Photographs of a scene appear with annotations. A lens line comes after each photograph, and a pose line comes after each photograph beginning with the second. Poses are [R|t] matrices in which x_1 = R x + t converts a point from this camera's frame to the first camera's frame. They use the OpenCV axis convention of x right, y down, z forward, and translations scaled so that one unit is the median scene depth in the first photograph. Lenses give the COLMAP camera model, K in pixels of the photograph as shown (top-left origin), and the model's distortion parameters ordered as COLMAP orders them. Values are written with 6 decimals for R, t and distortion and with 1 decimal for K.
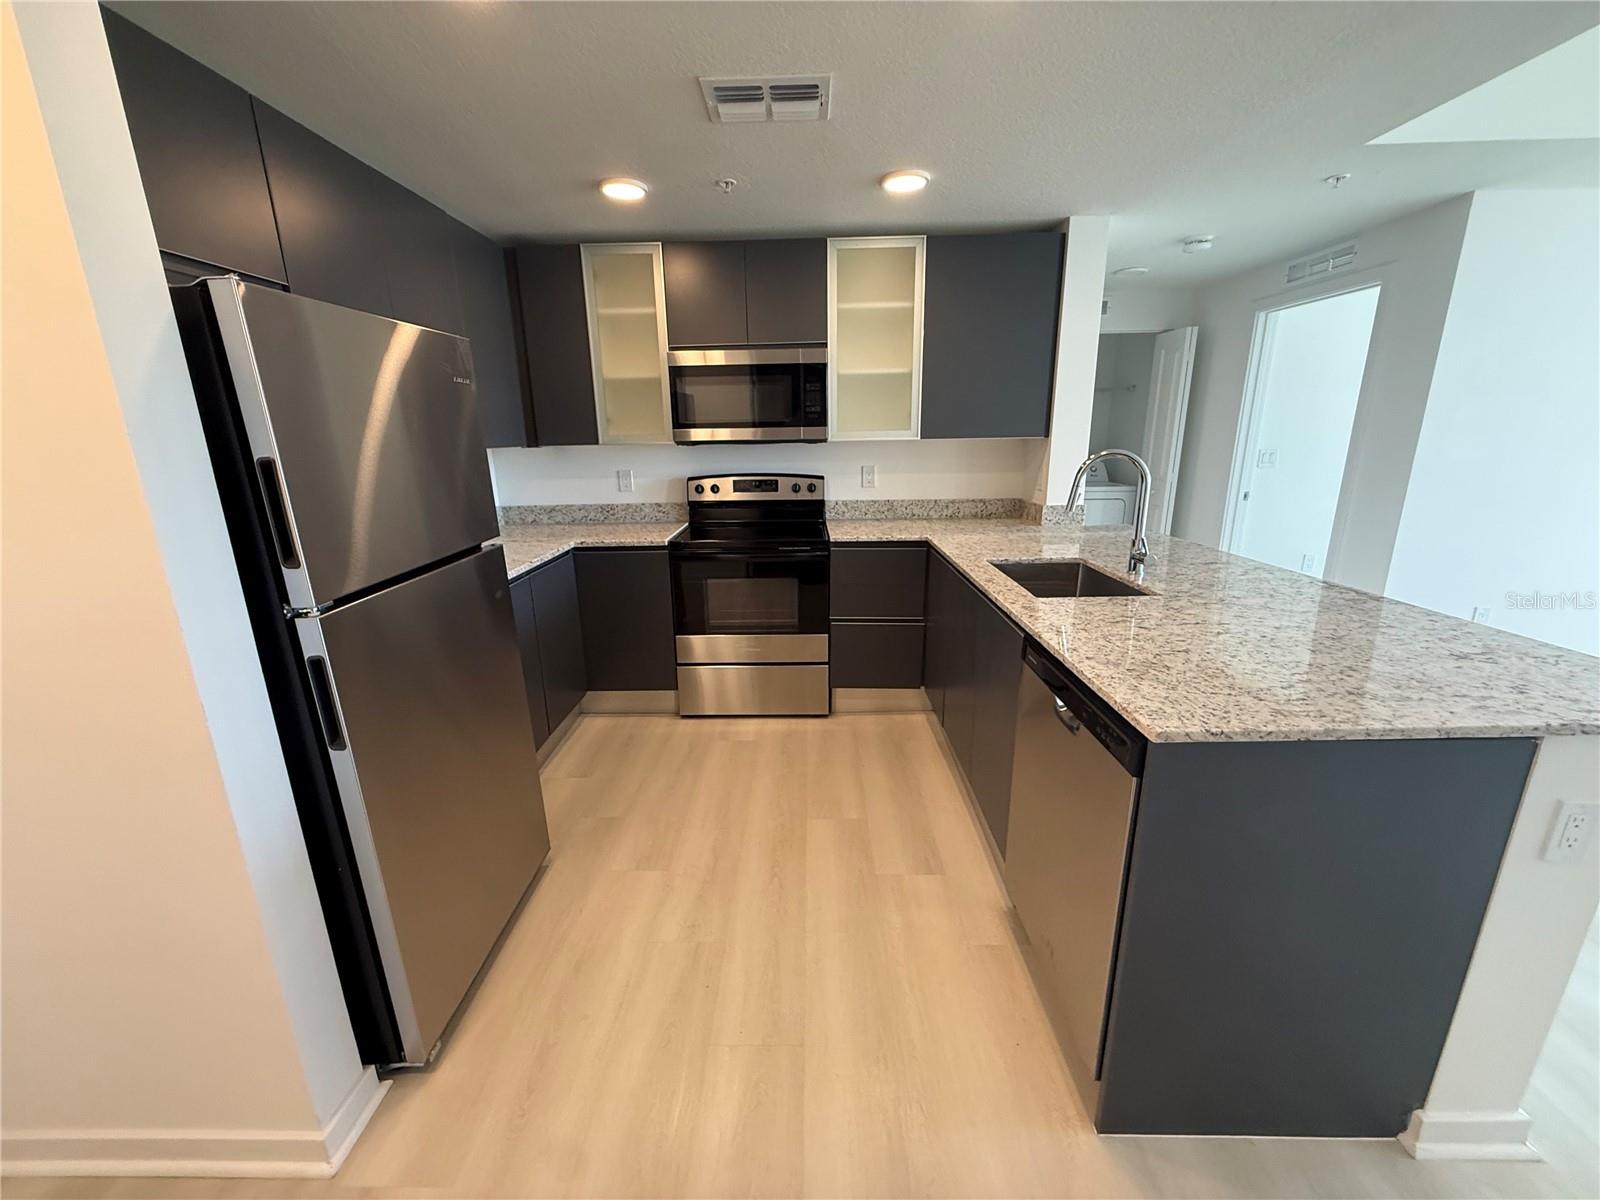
lens RADIAL K [[639.2, 0, 800.6], [0, 639.2, 604.9], [0, 0, 1]] dist [-0.002963, 0.000509]
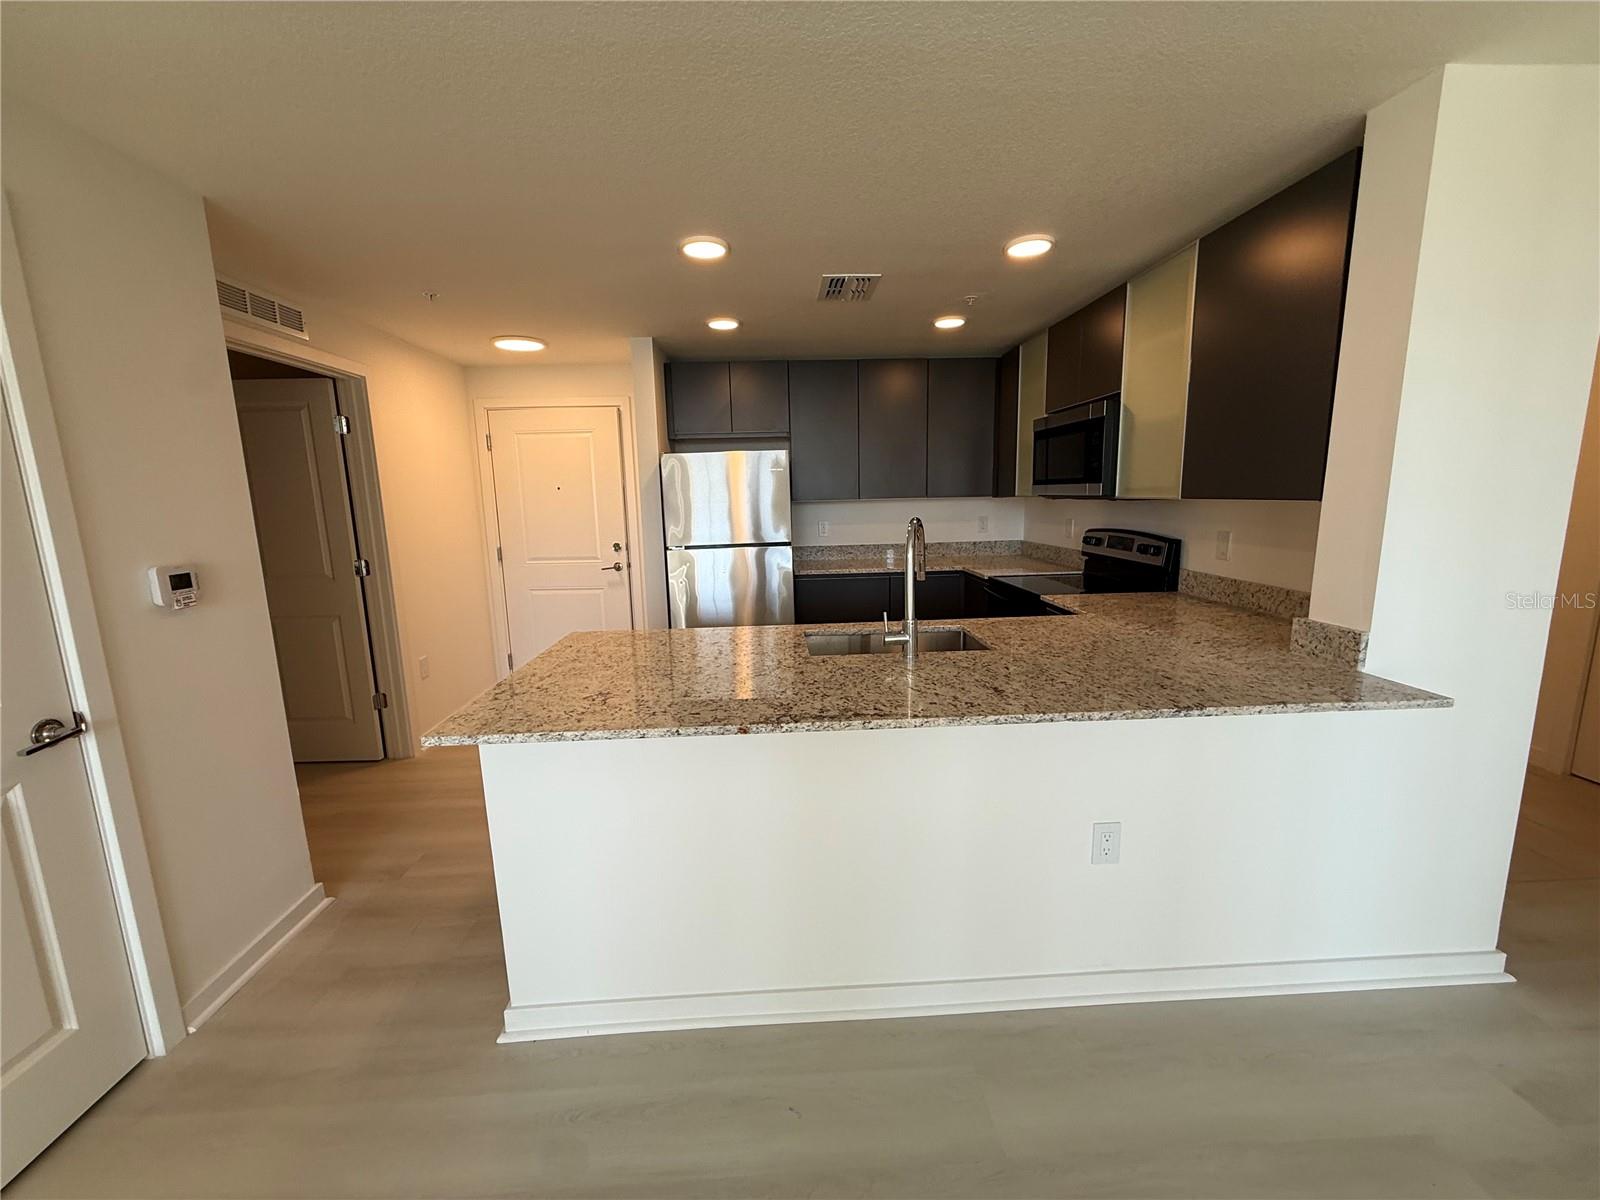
lens RADIAL K [[639.2, 0, 798.1], [0, 639.2, 598.7], [0, 0, 1]] dist [-0.002963, 0.000509]
pose [[0.057884, 0.179728, -0.982012, 0.821991], [-0.243626, 0.956465, 0.160692, -0.138982], [0.968140, 0.229942, 0.099151, 0.453621]]
